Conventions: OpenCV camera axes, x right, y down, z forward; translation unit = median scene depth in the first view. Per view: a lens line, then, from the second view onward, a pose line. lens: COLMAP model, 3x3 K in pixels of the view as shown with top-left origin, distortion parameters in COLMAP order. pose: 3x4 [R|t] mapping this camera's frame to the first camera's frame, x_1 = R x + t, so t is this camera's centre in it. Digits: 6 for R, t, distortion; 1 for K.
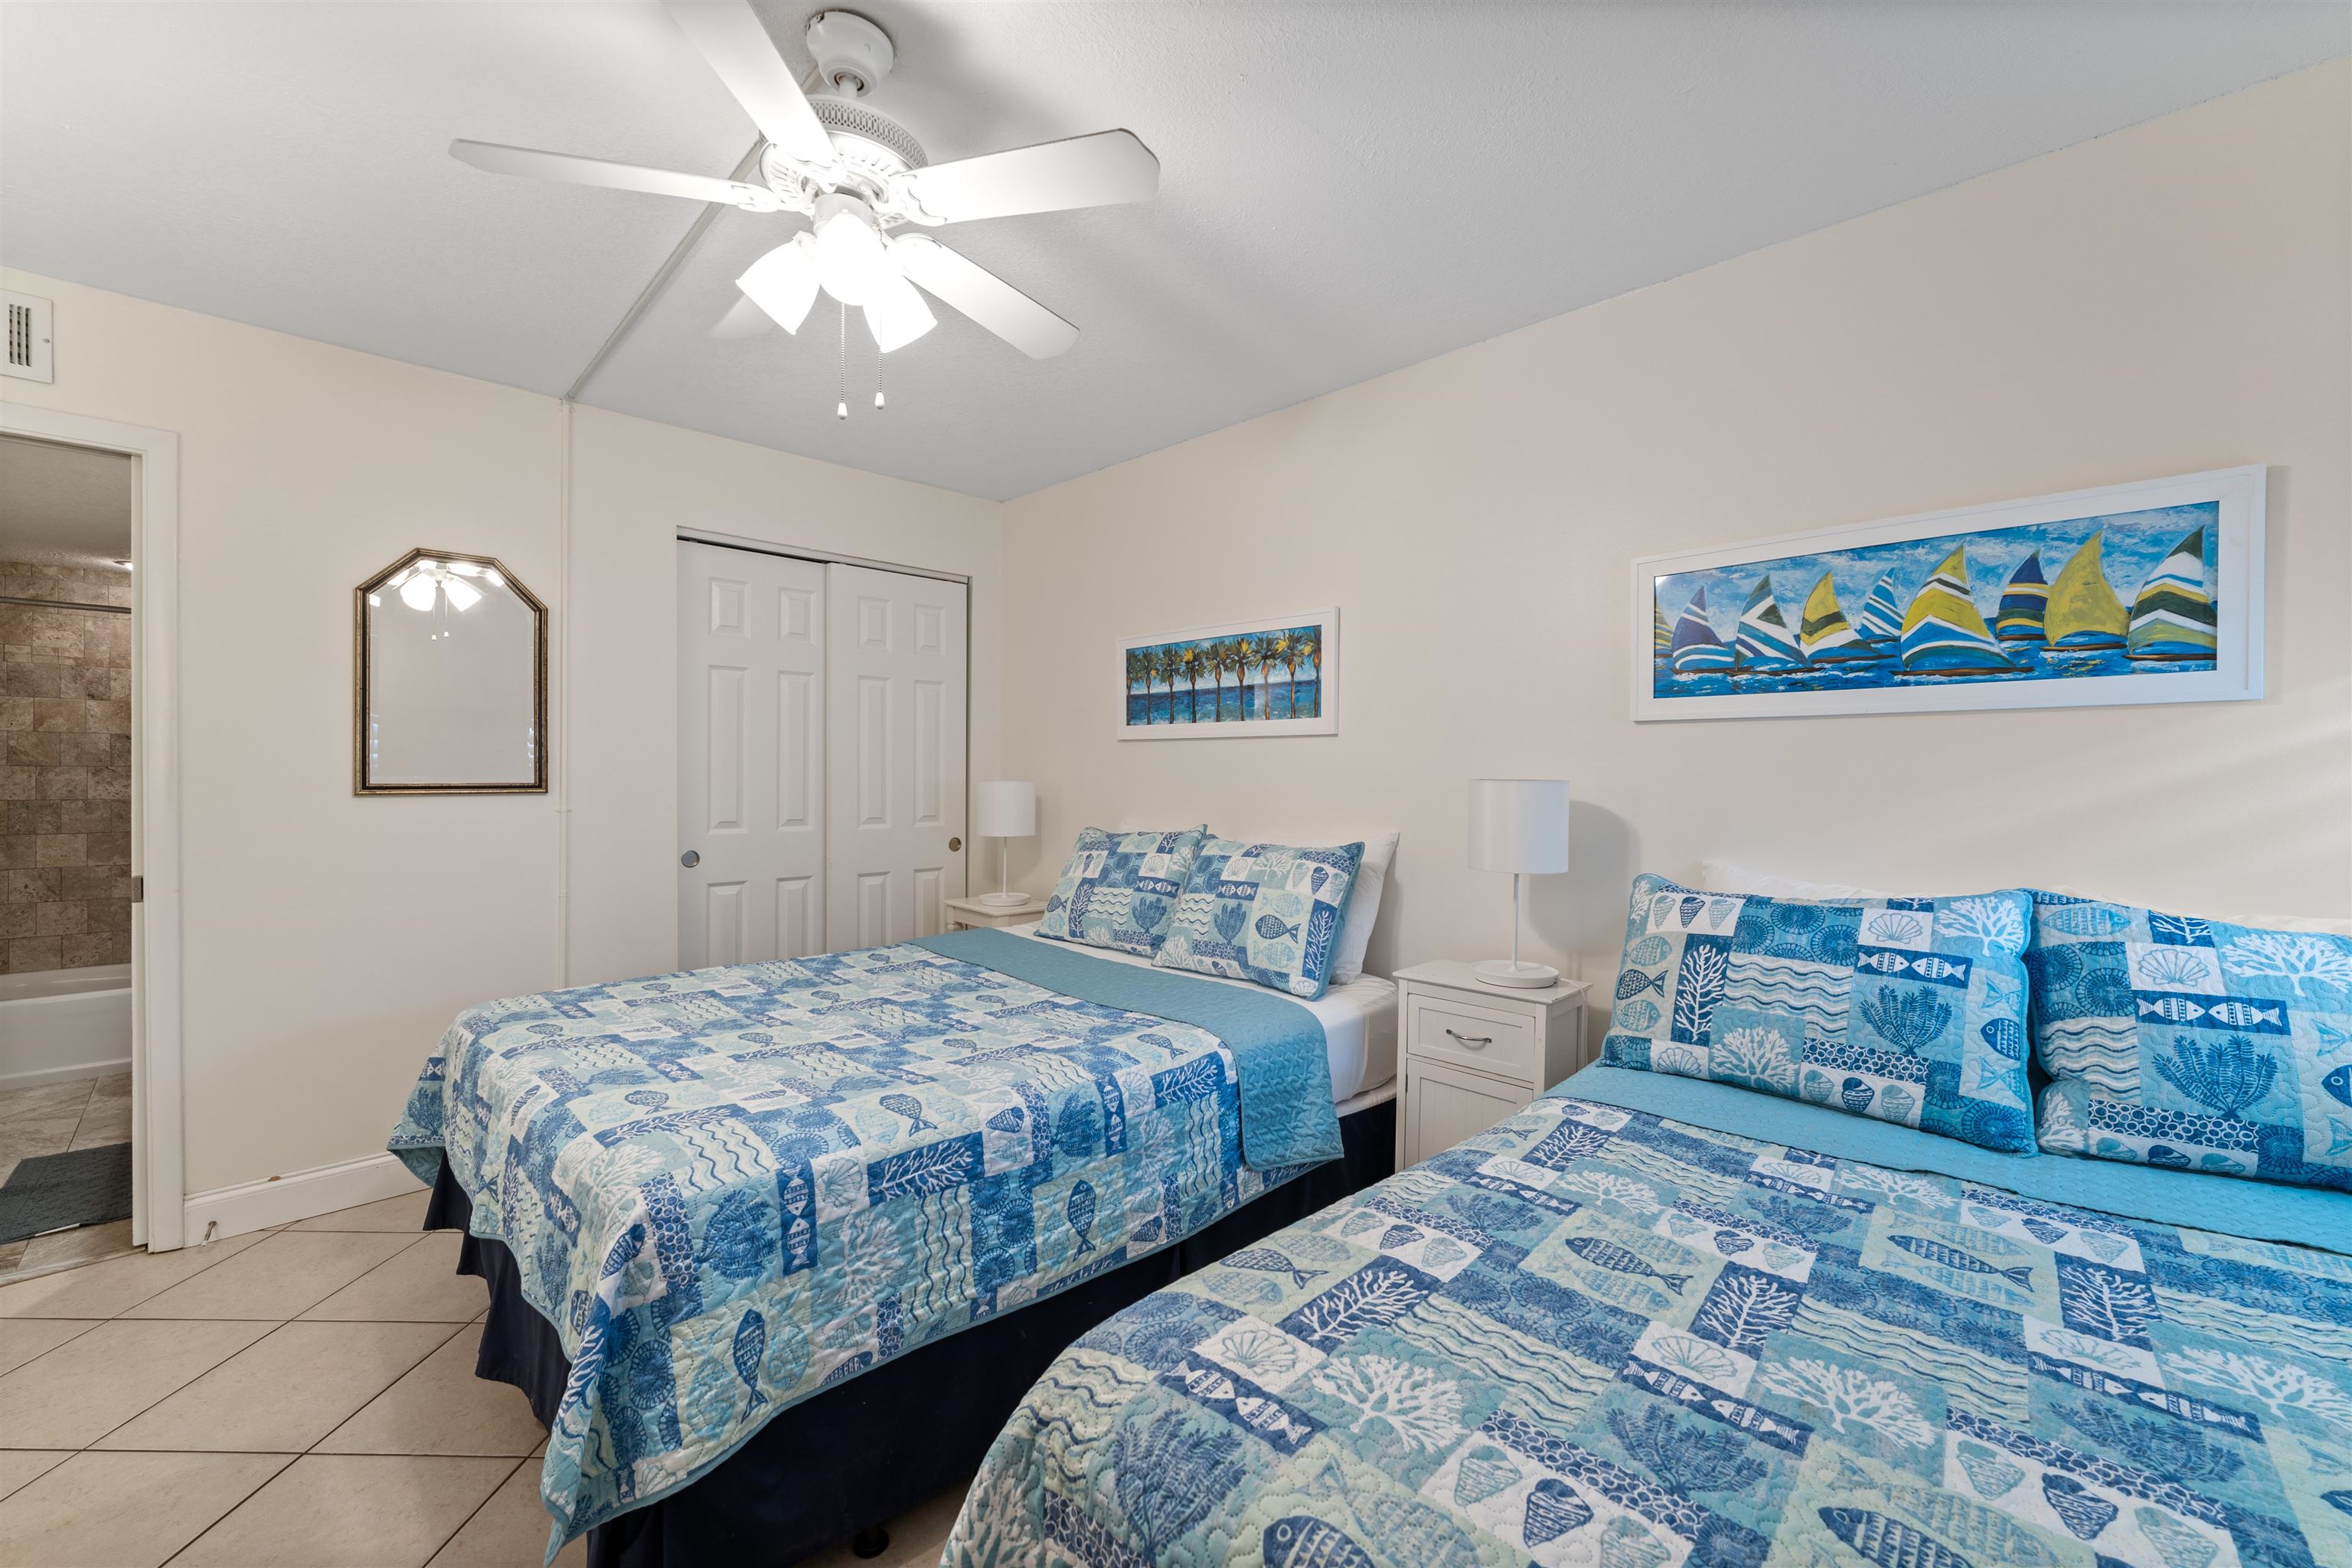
lens RADIAL K [[940.8, 0, 1183.3], [0, 940.8, 782.3], [0, 0, 1]] dist [-0.003603, -0.000052]
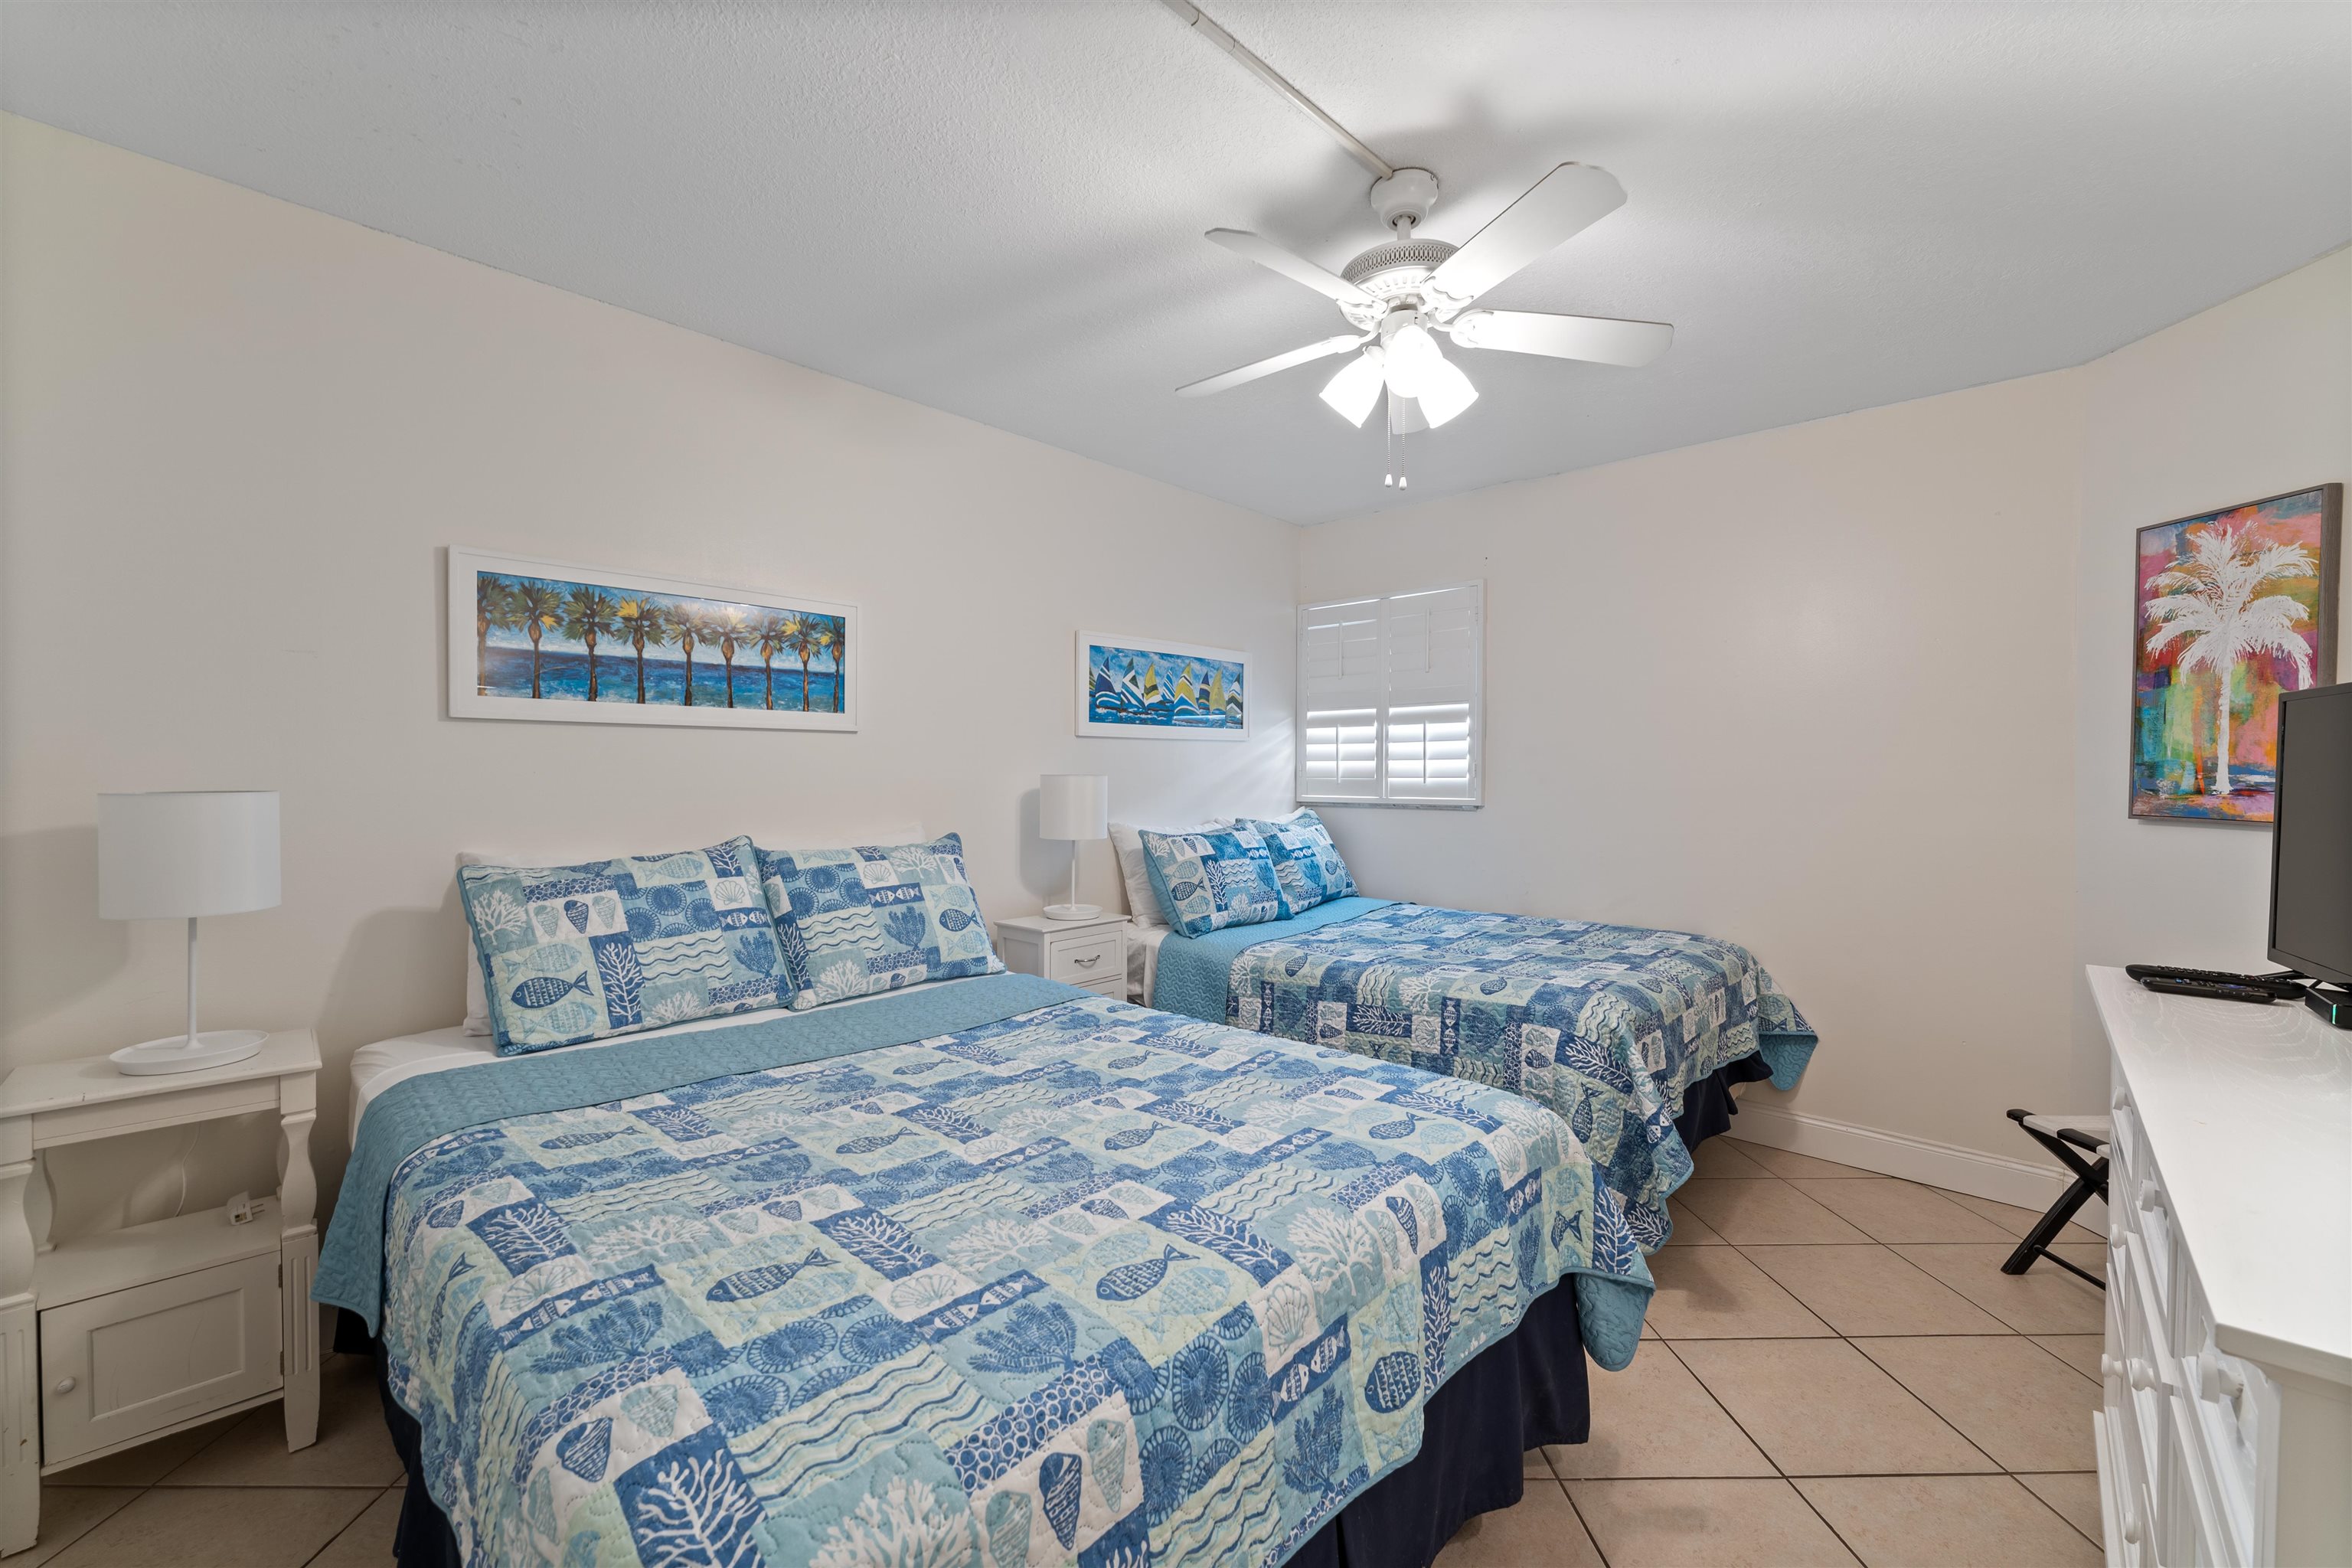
lens RADIAL K [[940.8, 0, 1166.8], [0, 940.8, 777.1], [0, 0, 1]] dist [-0.003603, -0.000052]
pose [[-0.010369, -0.012885, 0.999863, -1.174229], [0.010910, 0.999856, 0.012998, -0.017614], [-0.999887, 0.011043, -0.010227, 0.967753]]
